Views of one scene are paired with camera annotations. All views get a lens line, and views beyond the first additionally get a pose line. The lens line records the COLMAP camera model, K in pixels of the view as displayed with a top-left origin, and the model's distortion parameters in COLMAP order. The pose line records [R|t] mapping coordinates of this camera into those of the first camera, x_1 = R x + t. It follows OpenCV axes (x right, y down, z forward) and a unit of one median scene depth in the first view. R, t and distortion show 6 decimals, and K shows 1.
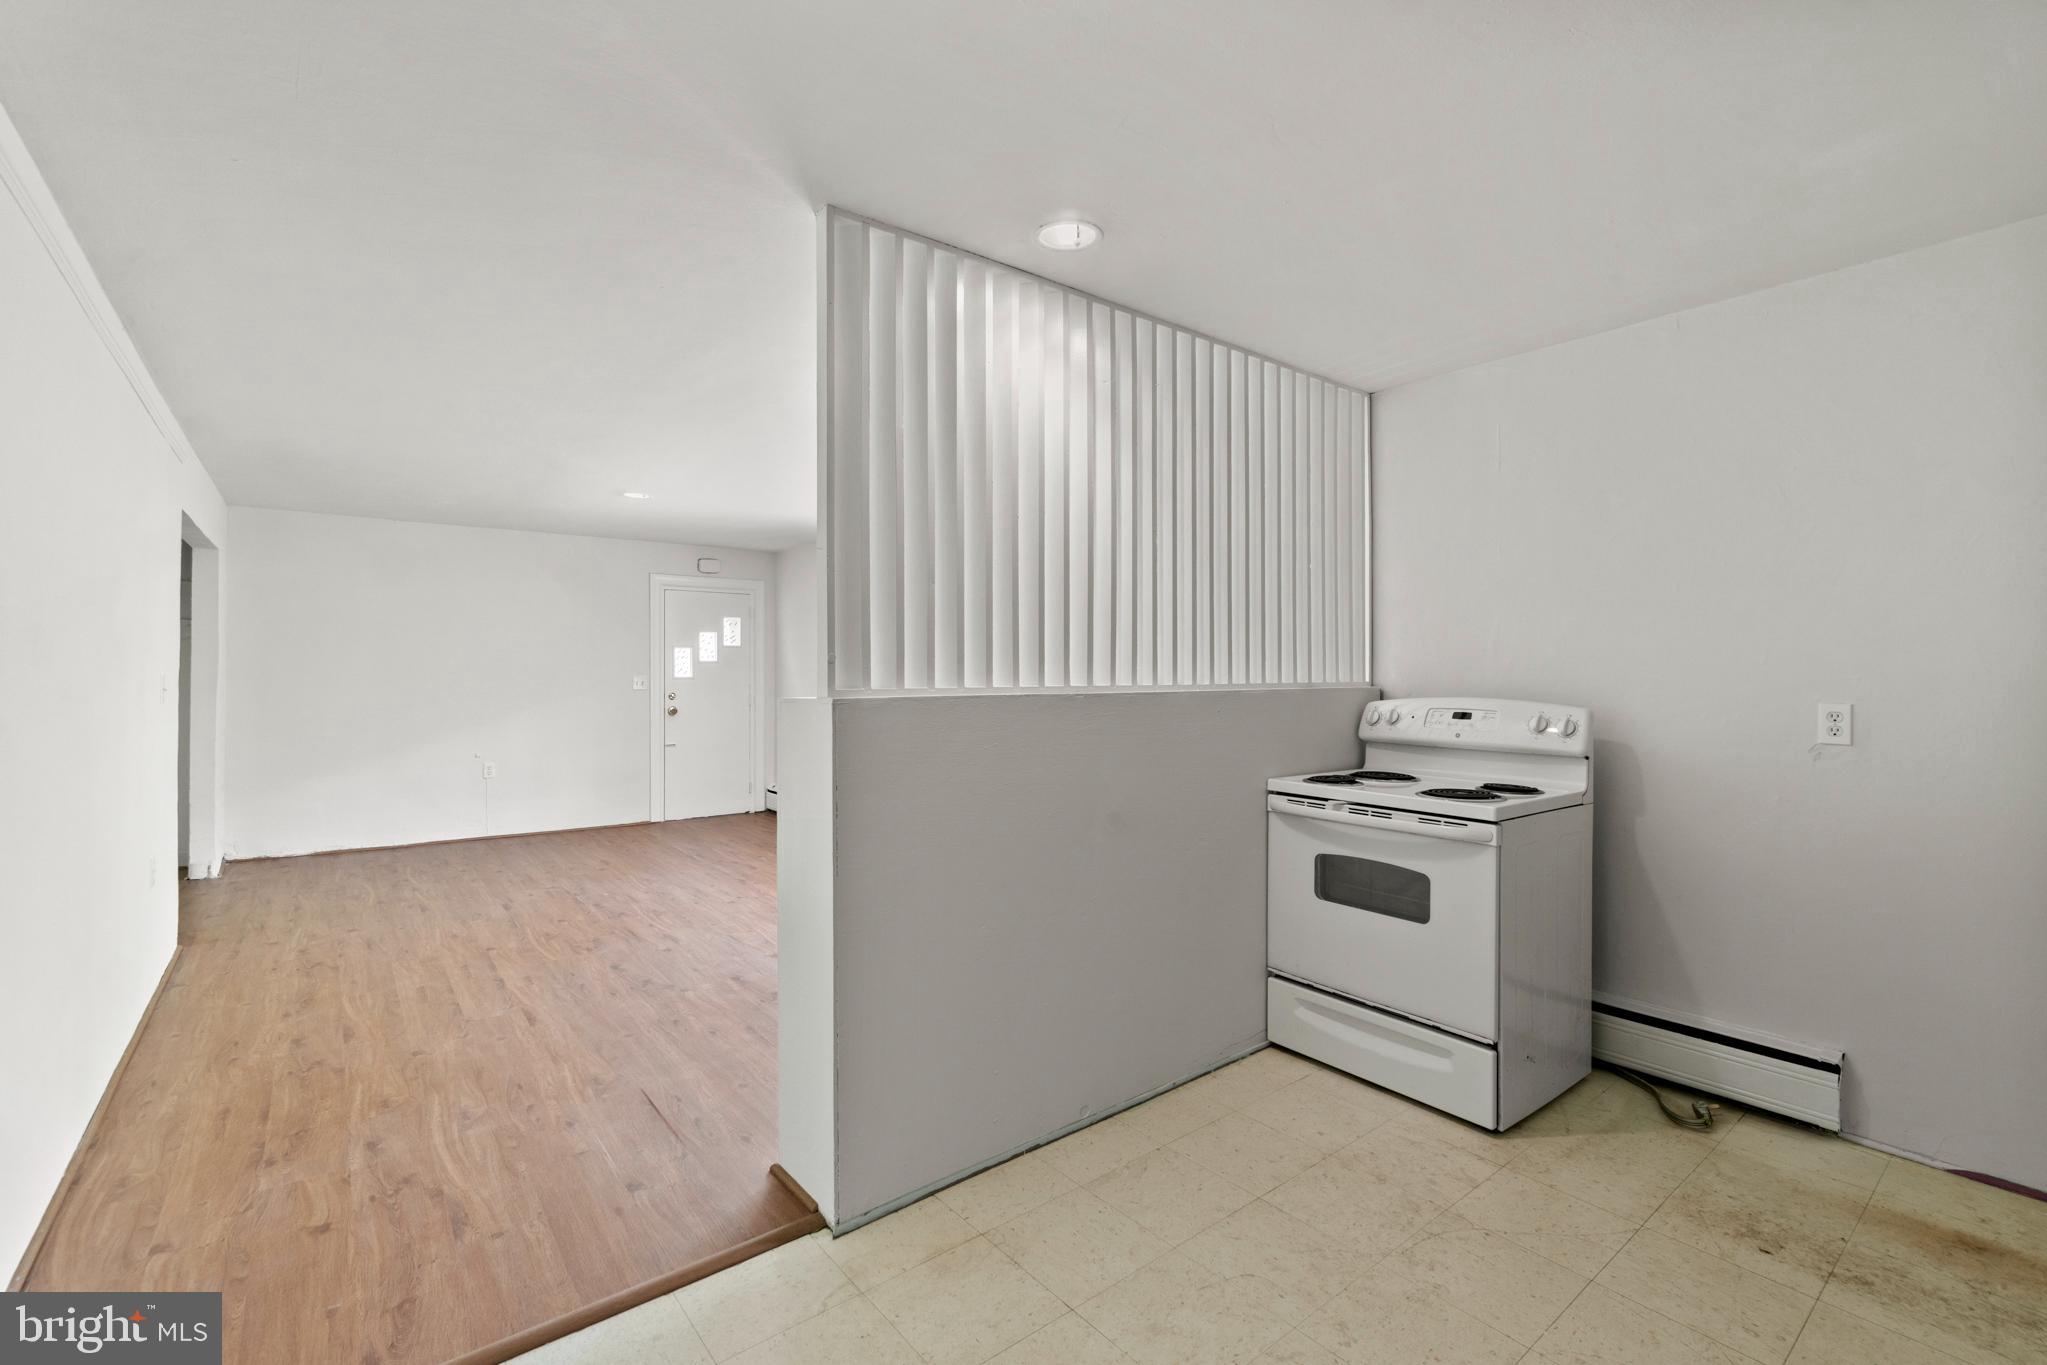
lens RADIAL K [[899.3, 0, 1014.5], [0, 899.3, 654.9], [0, 0, 1]] dist [0.000725, 0.000160]
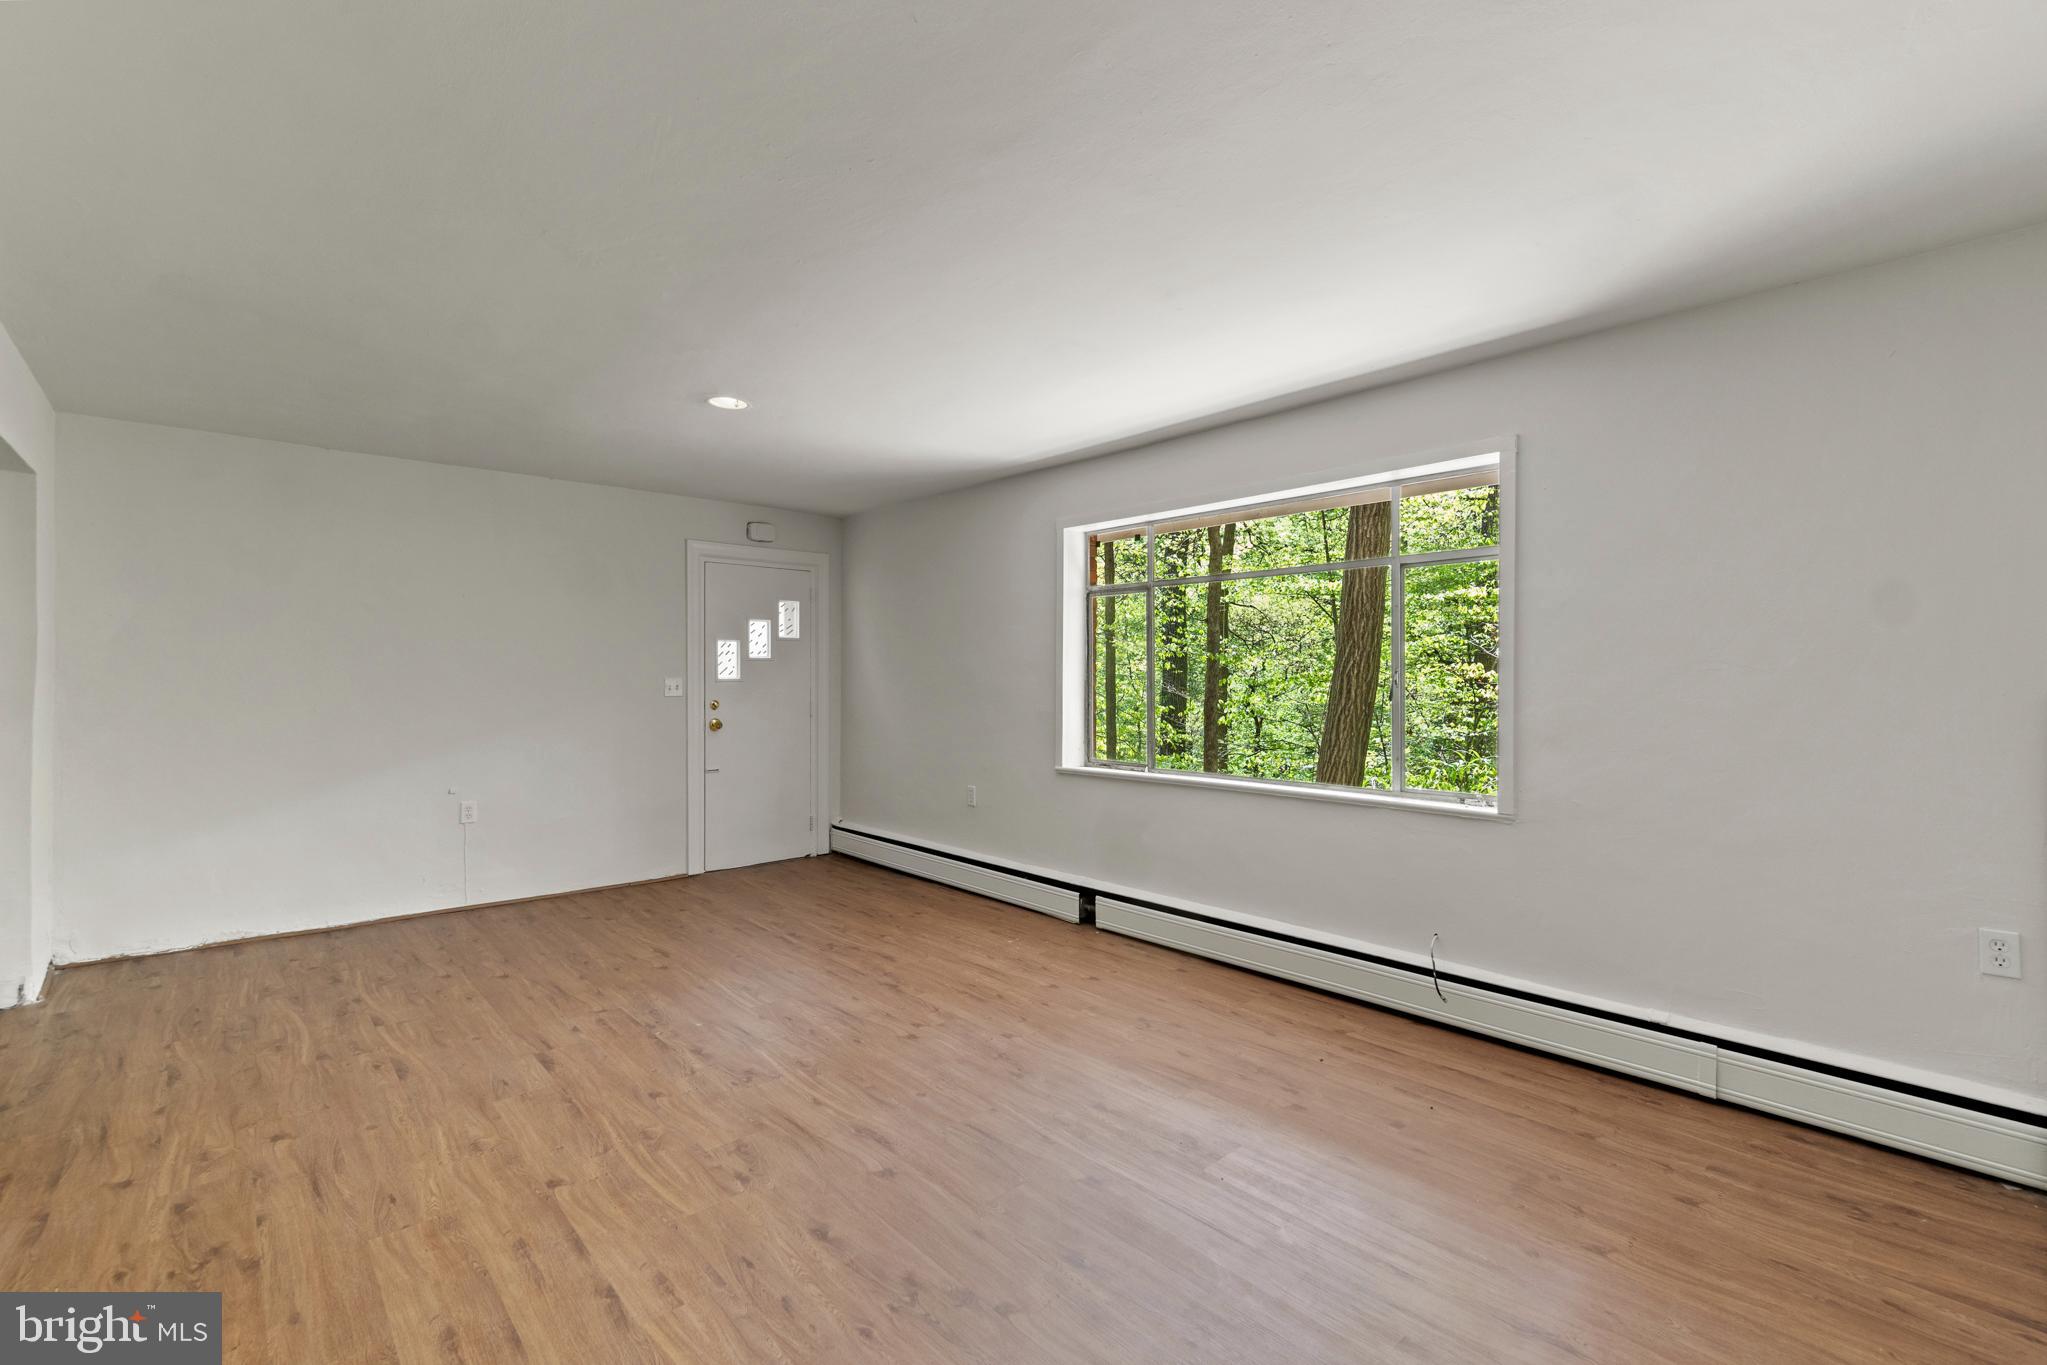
lens RADIAL K [[881.1, 0, 1021.4], [0, 881.1, 668.9], [0, 0, 1]] dist [-0.008502, -0.000219]
pose [[0.995791, 0.004150, 0.091564, -0.255052], [-0.005267, 0.999915, 0.011956, 0.007834], [-0.091506, -0.012388, 0.995727, 0.329085]]
